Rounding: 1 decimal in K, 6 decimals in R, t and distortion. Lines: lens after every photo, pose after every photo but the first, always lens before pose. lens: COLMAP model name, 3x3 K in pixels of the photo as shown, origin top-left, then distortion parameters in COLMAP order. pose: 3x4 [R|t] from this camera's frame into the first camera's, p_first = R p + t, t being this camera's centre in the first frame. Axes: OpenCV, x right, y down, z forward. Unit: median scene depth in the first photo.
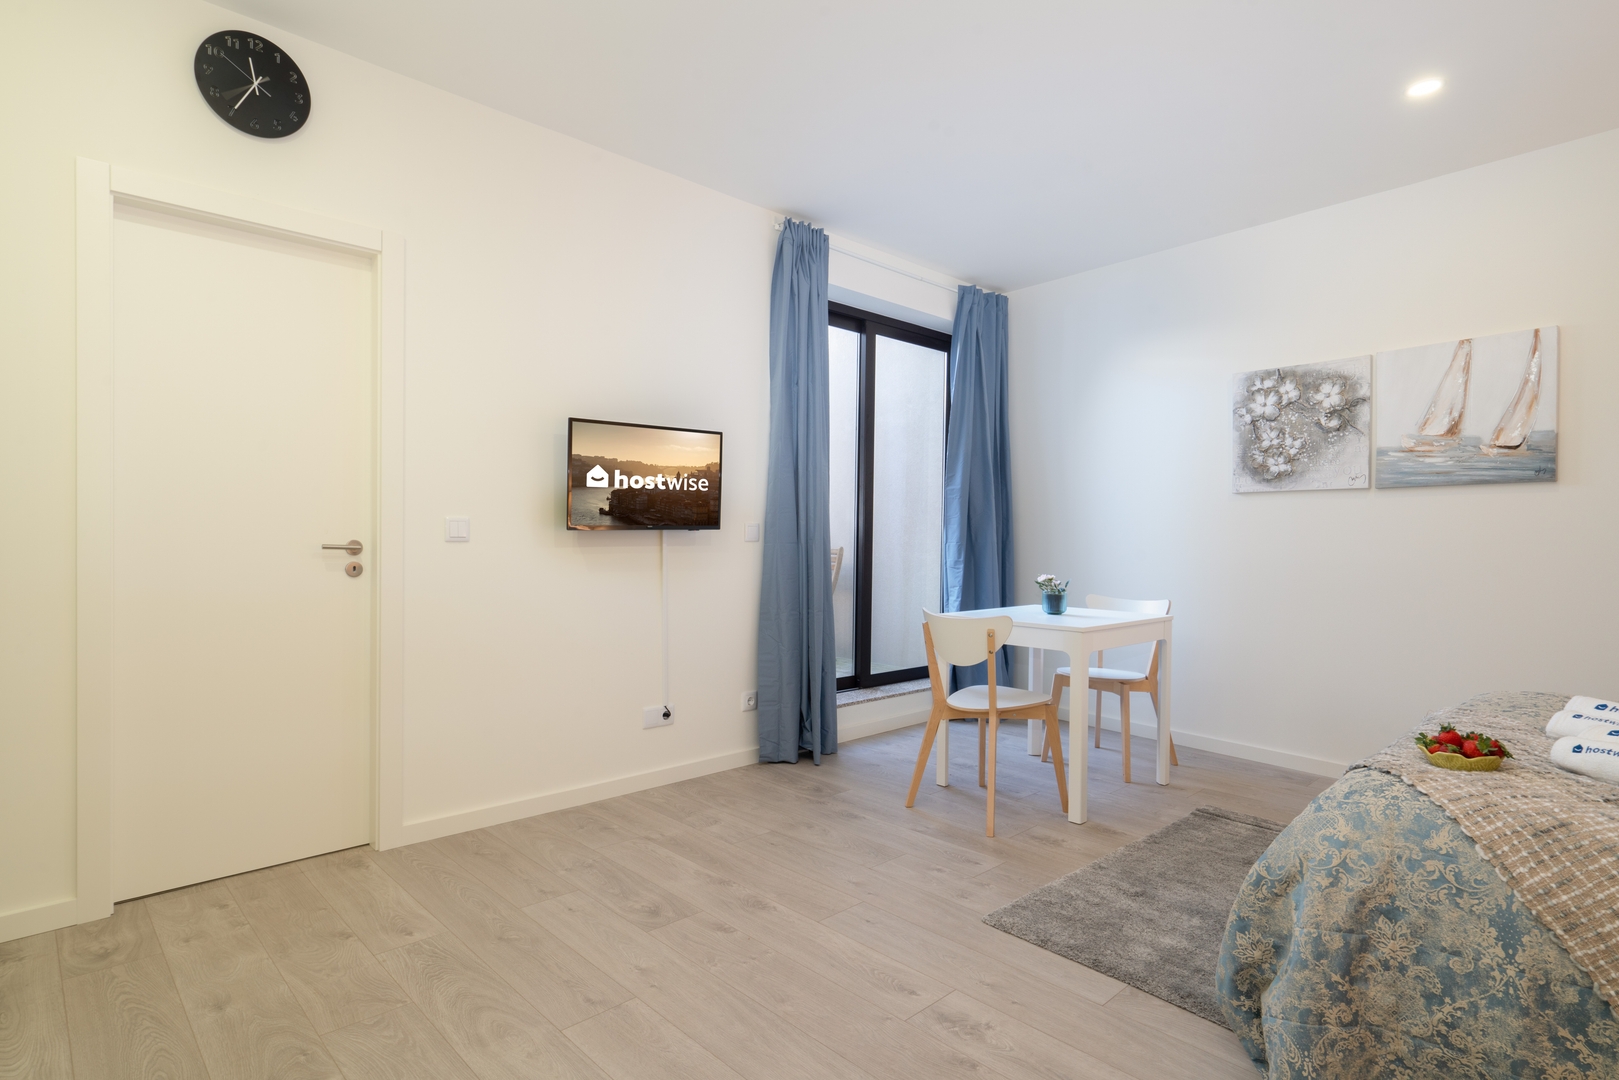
lens RADIAL K [[823.7, 0, 799.3], [0, 823.7, 546.9], [0, 0, 1]] dist [0.001596, 0.001225]
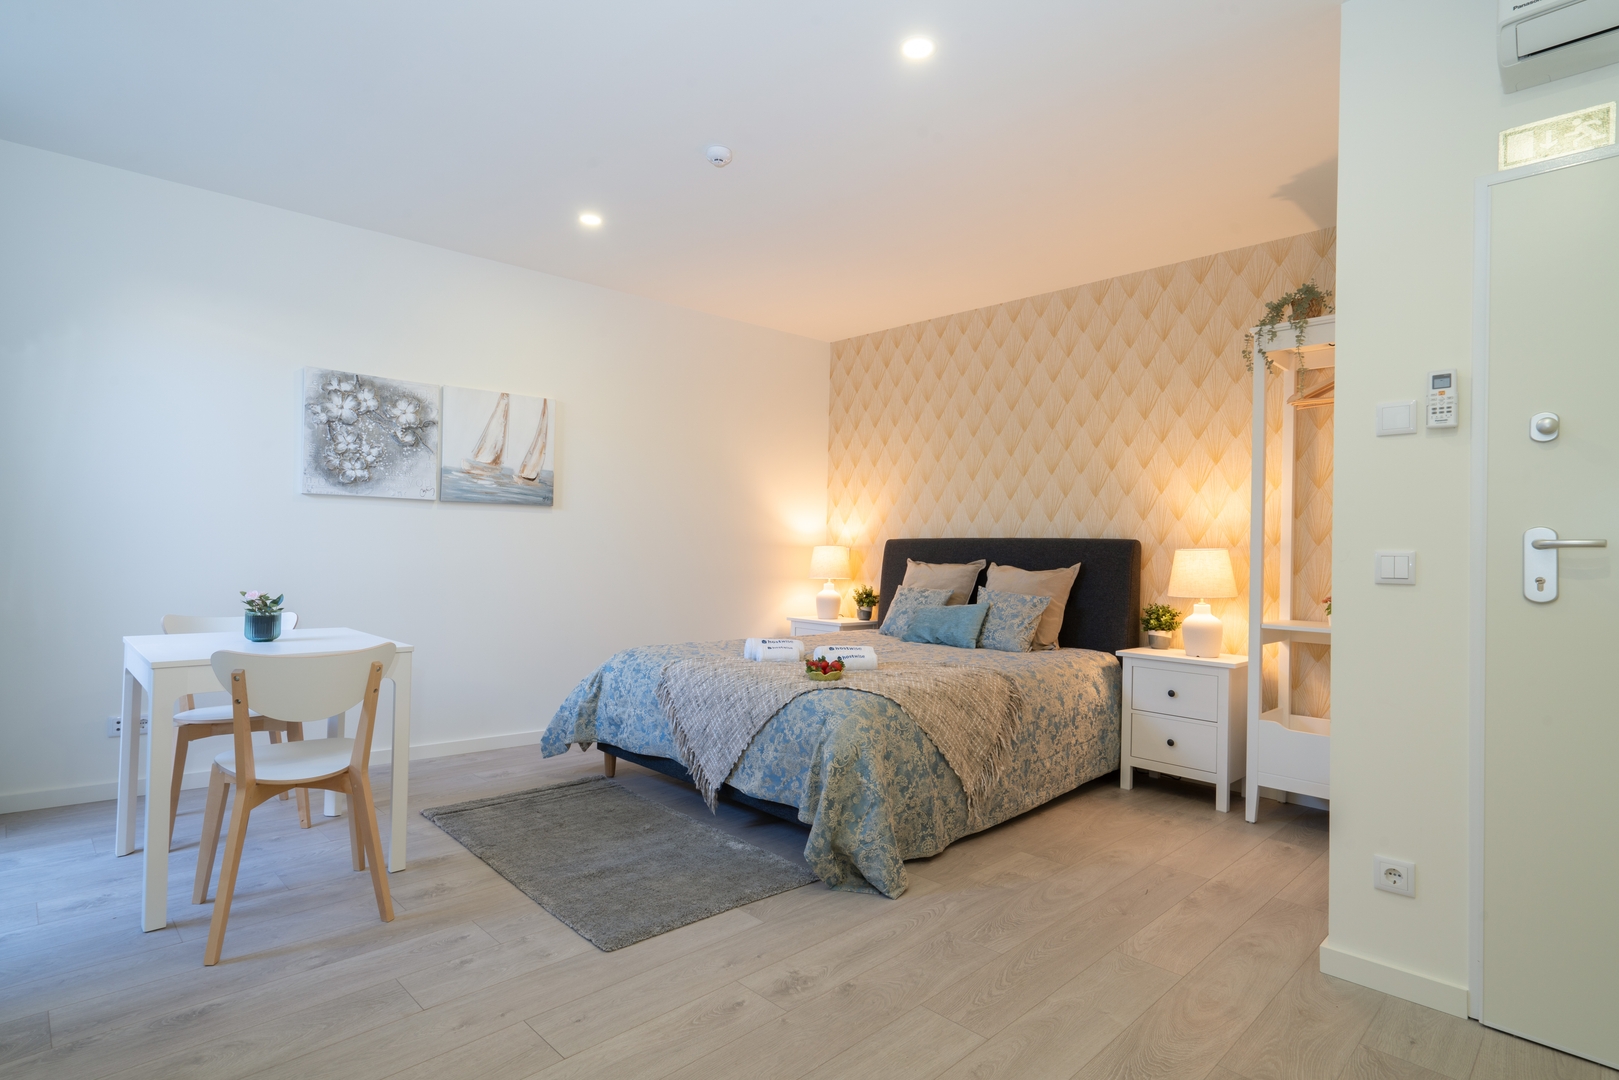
lens RADIAL K [[823.7, 0, 799.3], [0, 823.7, 546.9], [0, 0, 1]] dist [0.001596, 0.001225]
pose [[-0.015599, -0.002890, 0.999874, -0.487348], [-0.008611, 0.999959, 0.002756, -0.014021], [-0.999841, -0.008567, -0.015624, 0.525815]]
